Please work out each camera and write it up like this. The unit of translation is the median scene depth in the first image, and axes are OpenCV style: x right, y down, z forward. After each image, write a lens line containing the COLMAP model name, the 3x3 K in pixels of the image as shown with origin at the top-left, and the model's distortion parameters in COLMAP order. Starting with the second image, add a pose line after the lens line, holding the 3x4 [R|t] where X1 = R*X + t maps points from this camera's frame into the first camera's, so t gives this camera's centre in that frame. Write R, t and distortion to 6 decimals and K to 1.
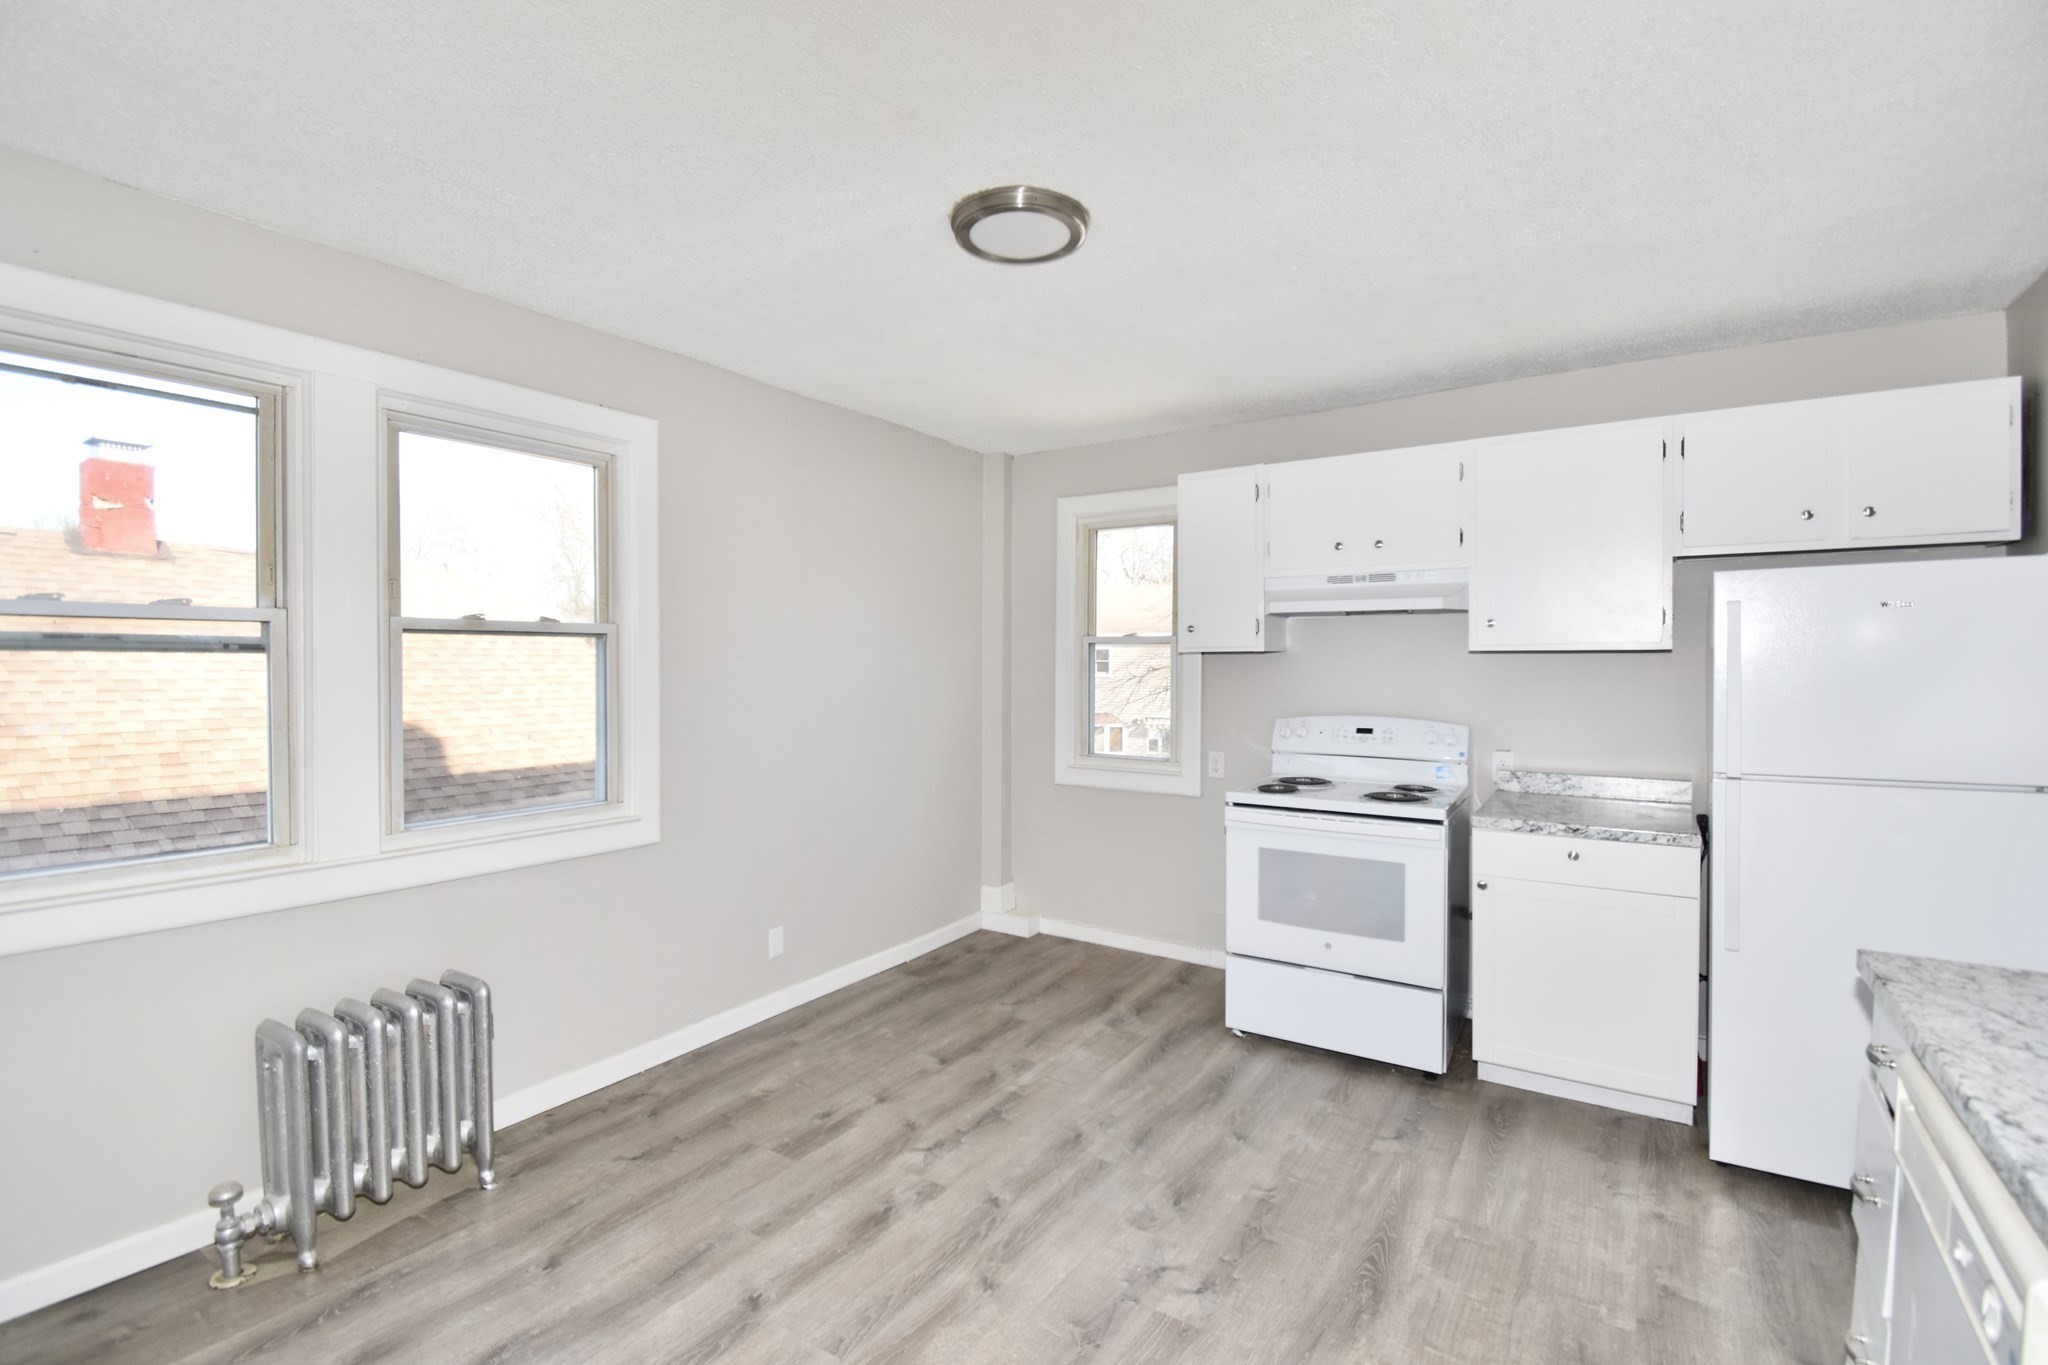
lens RADIAL K [[914.4, 0, 1013.2], [0, 914.4, 677.4], [0, 0, 1]] dist [0.000425, -0.006223]
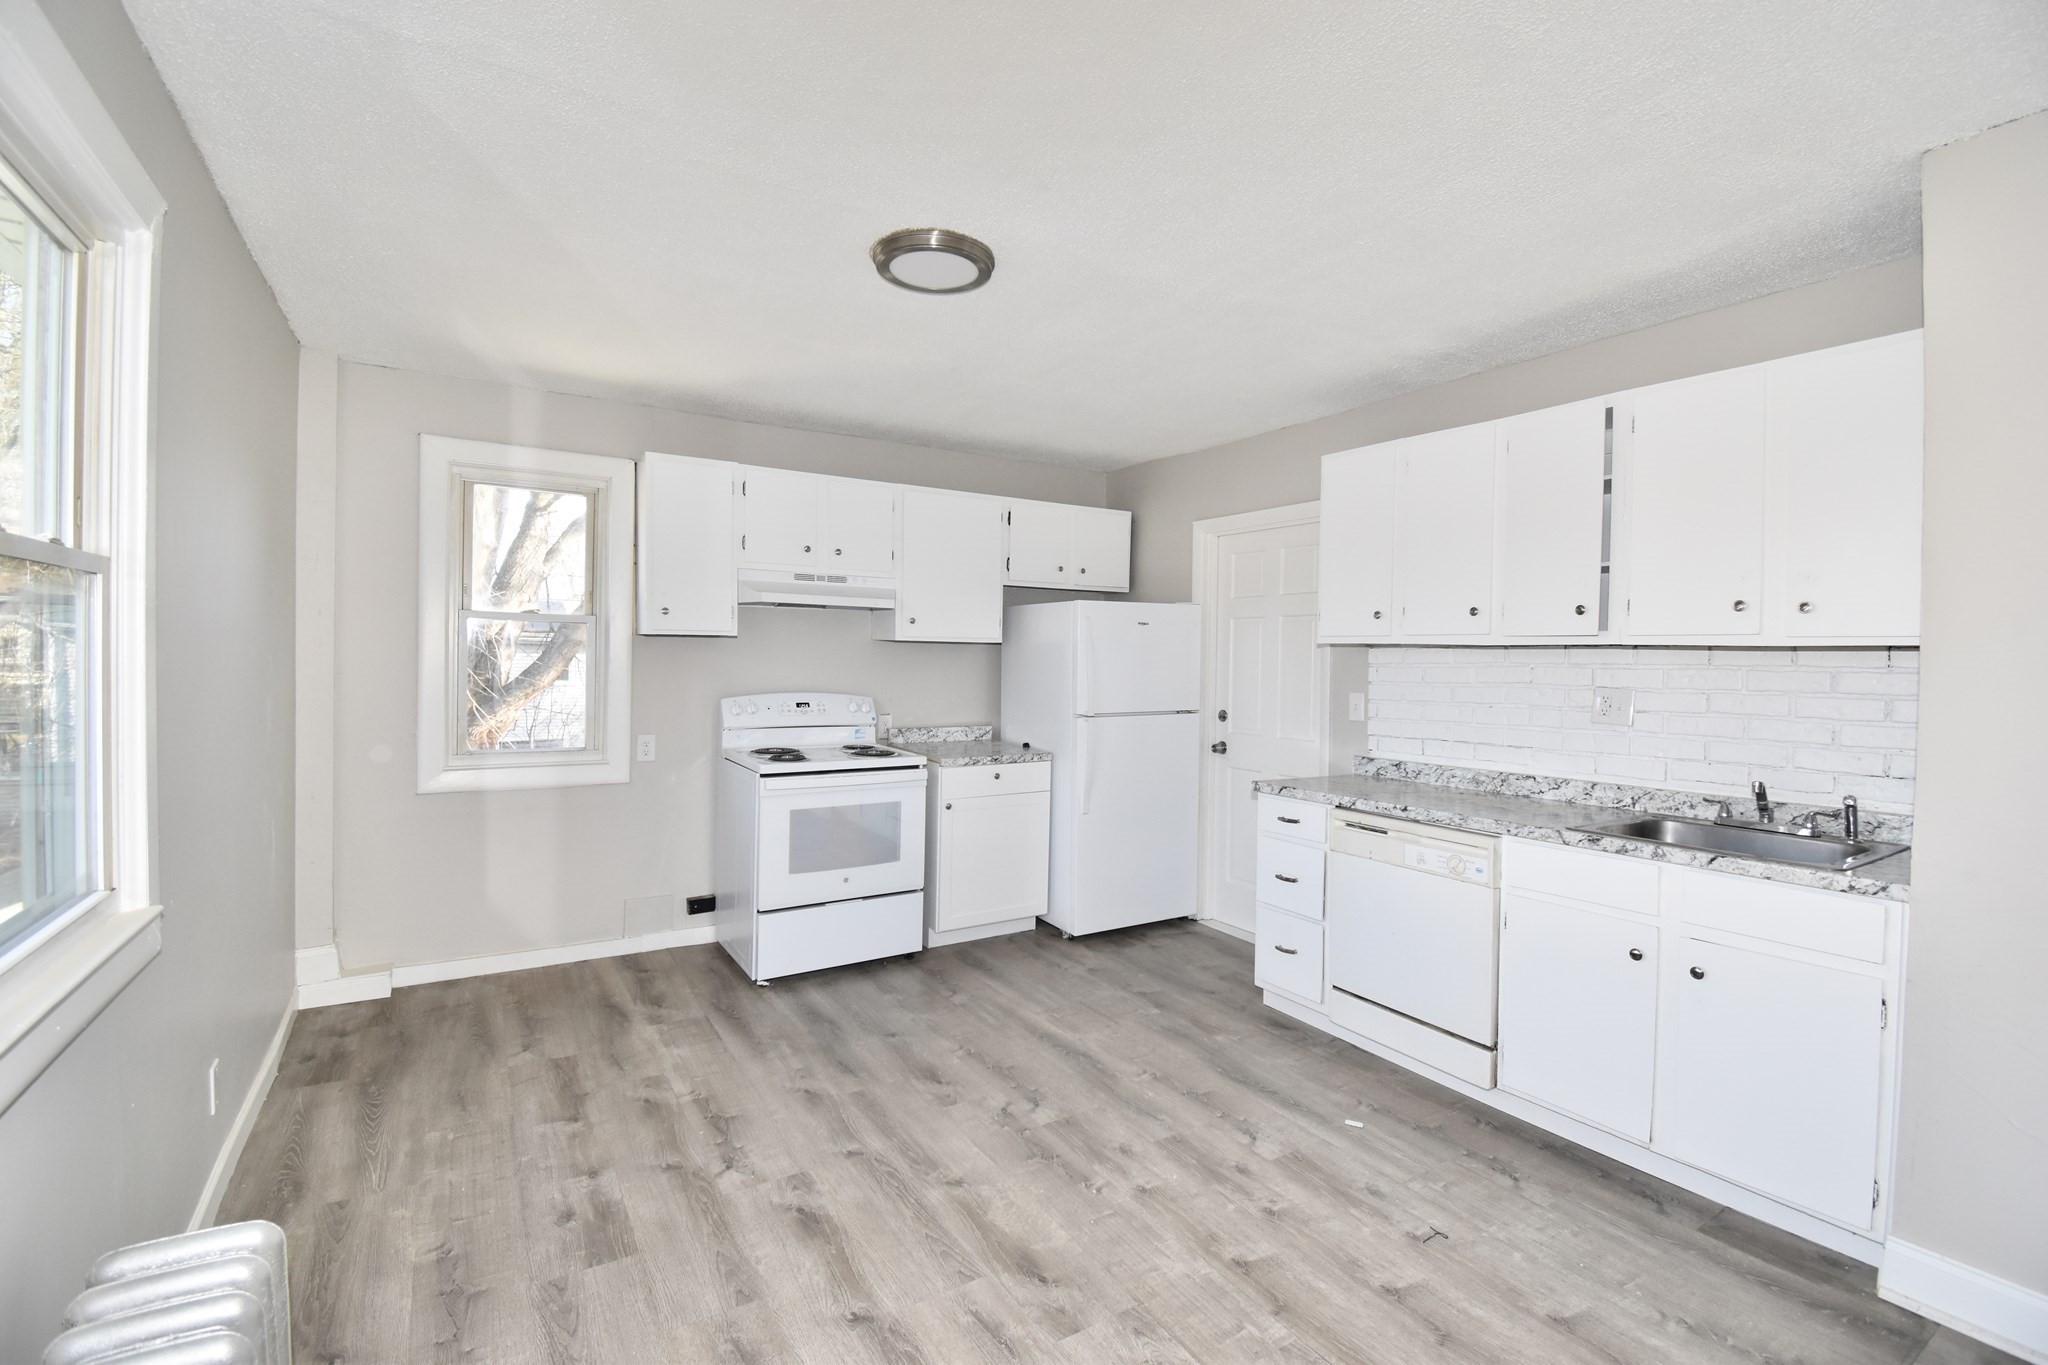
lens RADIAL K [[914.4, 0, 1014.2], [0, 914.4, 668.9], [0, 0, 1]] dist [0.000425, -0.006223]
pose [[0.417603, -0.005715, 0.908612, -0.696328], [0.000761, 0.999982, 0.005940, 0.005301], [-0.908629, -0.001789, 0.417600, 0.301456]]
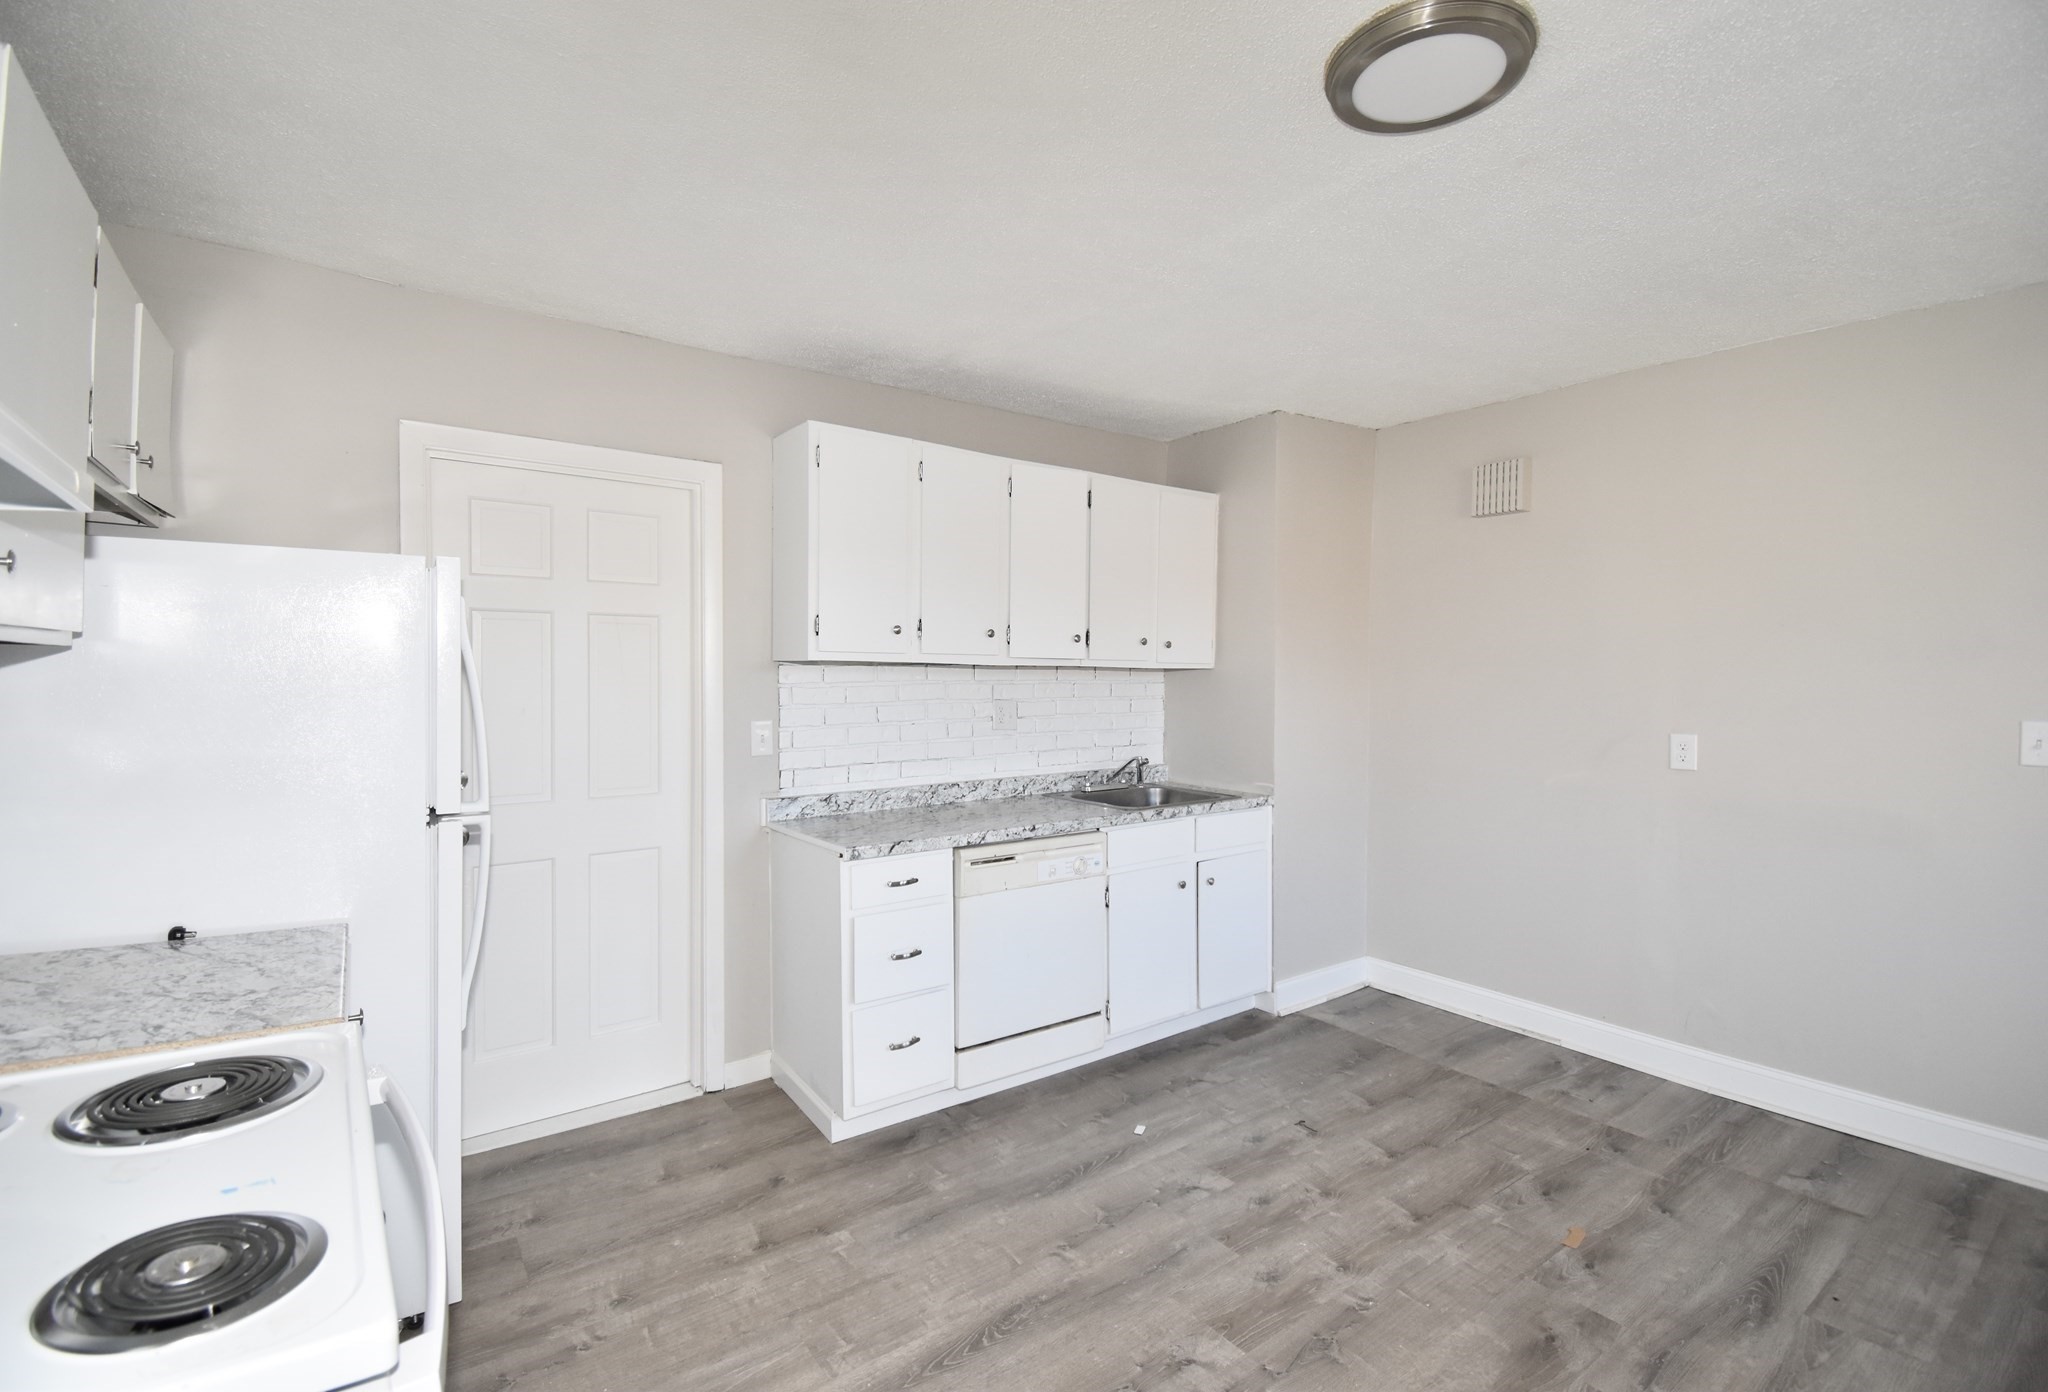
lens RADIAL K [[918.7, 0, 1023.9], [0, 918.7, 683.5], [0, 0, 1]] dist [-0.008315, -0.003126]
pose [[-0.940245, -0.008446, 0.340393, 0.035245], [0.000822, 0.999633, 0.027076, -0.021315], [-0.340496, 0.025738, -0.939894, 1.252252]]
